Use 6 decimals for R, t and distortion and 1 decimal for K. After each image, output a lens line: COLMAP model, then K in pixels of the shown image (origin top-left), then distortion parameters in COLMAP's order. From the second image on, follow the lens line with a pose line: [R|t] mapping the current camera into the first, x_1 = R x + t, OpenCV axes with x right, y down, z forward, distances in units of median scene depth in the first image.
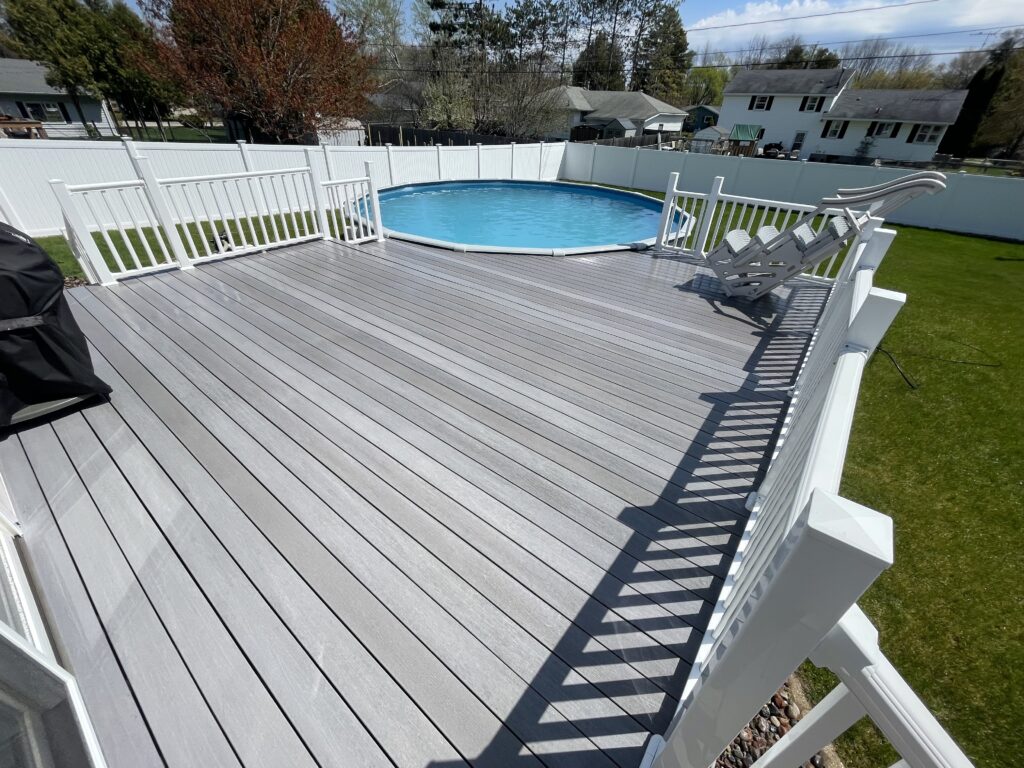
lens RADIAL K [[412.8, 0, 508.2], [0, 412.8, 384.5], [0, 0, 1]] dist [-0.000140, 0.000376]
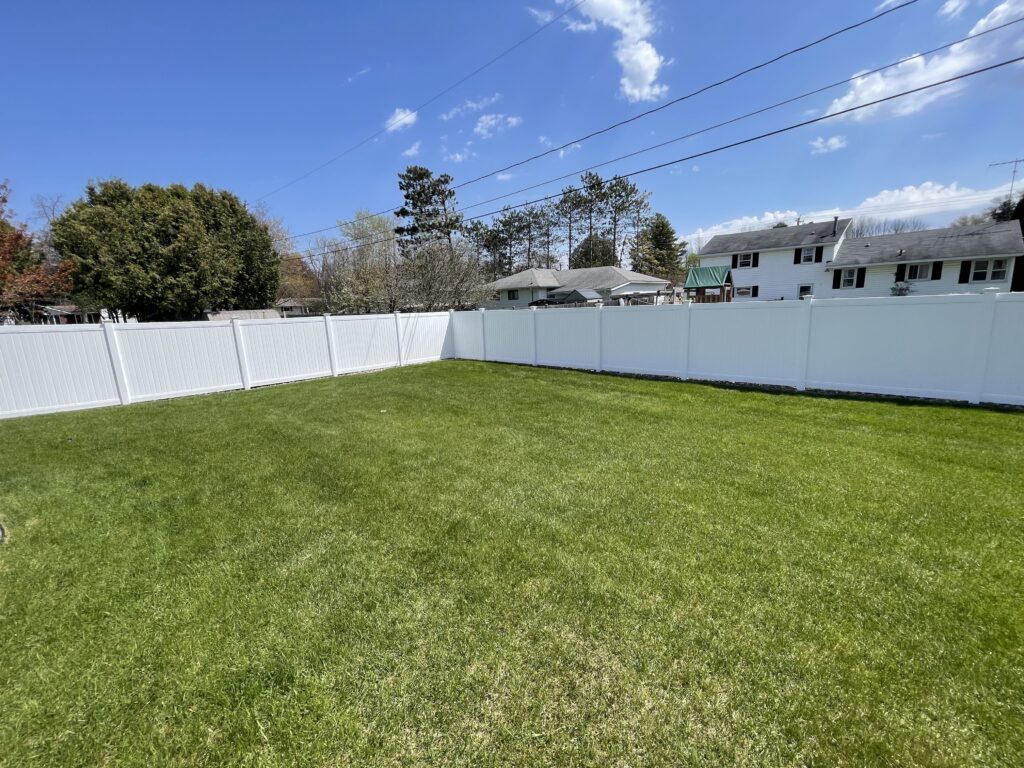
lens RADIAL K [[412.8, 0, 508.2], [0, 412.8, 384.5], [0, 0, 1]] dist [-0.000140, 0.000376]
pose [[0.994836, -0.055965, -0.084676, 0.202864], [0.019306, 0.923356, -0.383458, -0.143238], [0.099646, 0.379843, 0.919668, 0.291843]]
